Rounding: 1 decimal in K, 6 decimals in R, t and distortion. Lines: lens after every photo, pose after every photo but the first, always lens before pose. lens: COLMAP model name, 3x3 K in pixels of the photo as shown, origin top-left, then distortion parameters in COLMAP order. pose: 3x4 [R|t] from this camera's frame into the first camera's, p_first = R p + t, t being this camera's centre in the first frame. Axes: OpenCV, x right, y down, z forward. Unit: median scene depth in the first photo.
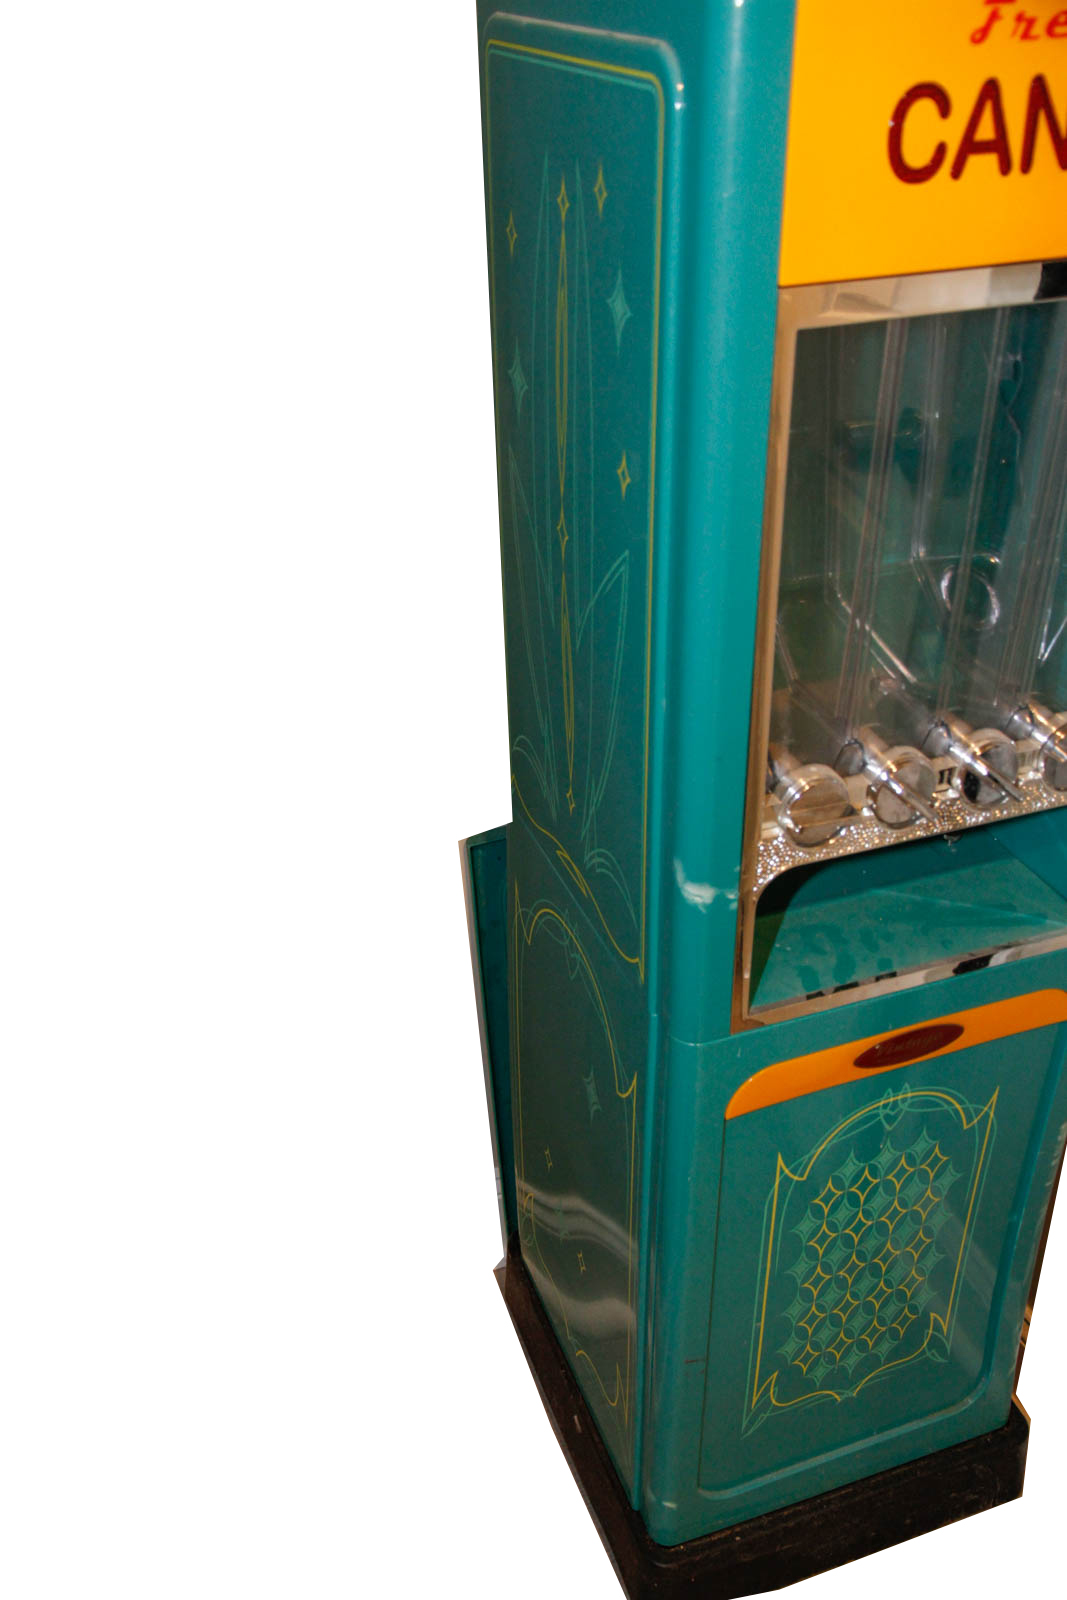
lens RADIAL K [[1506.9, 0, 540.4], [0, 1506.9, 796.3], [0, 0, 1]] dist [0.057010, 0.000000]
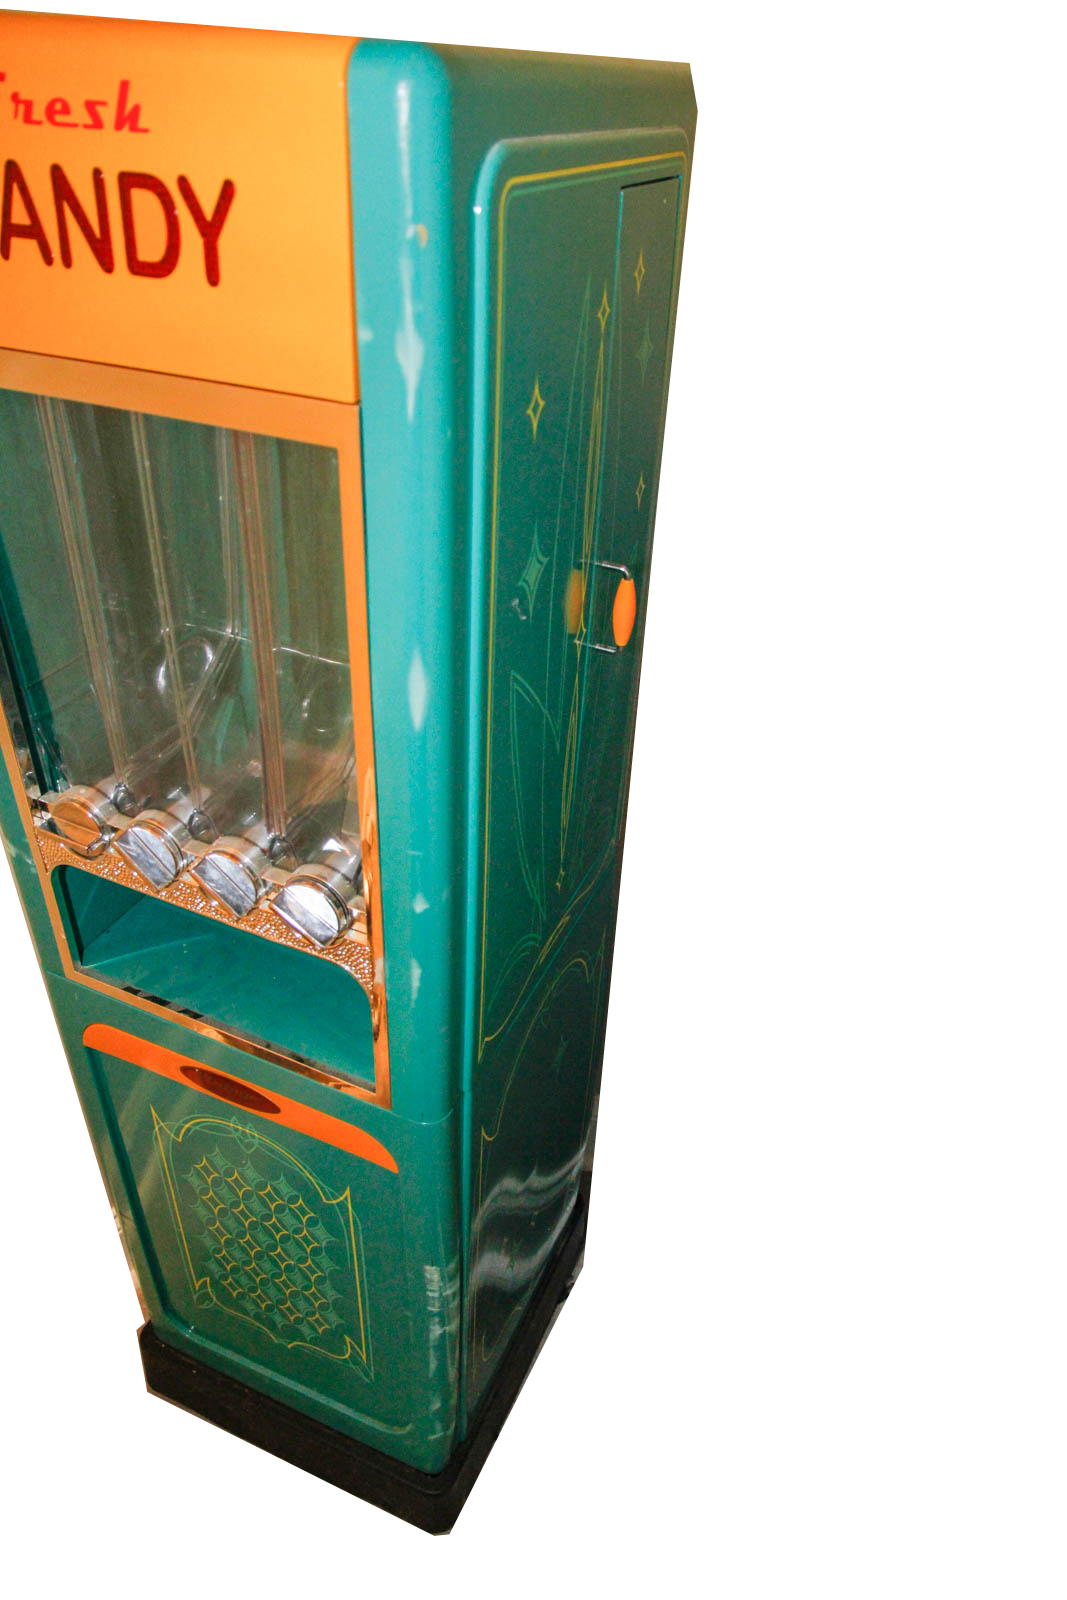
lens RADIAL K [[1080.4, 0, 531.5], [0, 1080.4, 803.2], [0, 0, 1]] dist [-0.079057, 0.034320]
pose [[0.715768, 0.440517, -0.541867, 0.702007], [-0.416706, 0.892079, 0.174787, -0.236609], [0.560385, 0.100692, 0.822089, 0.452768]]
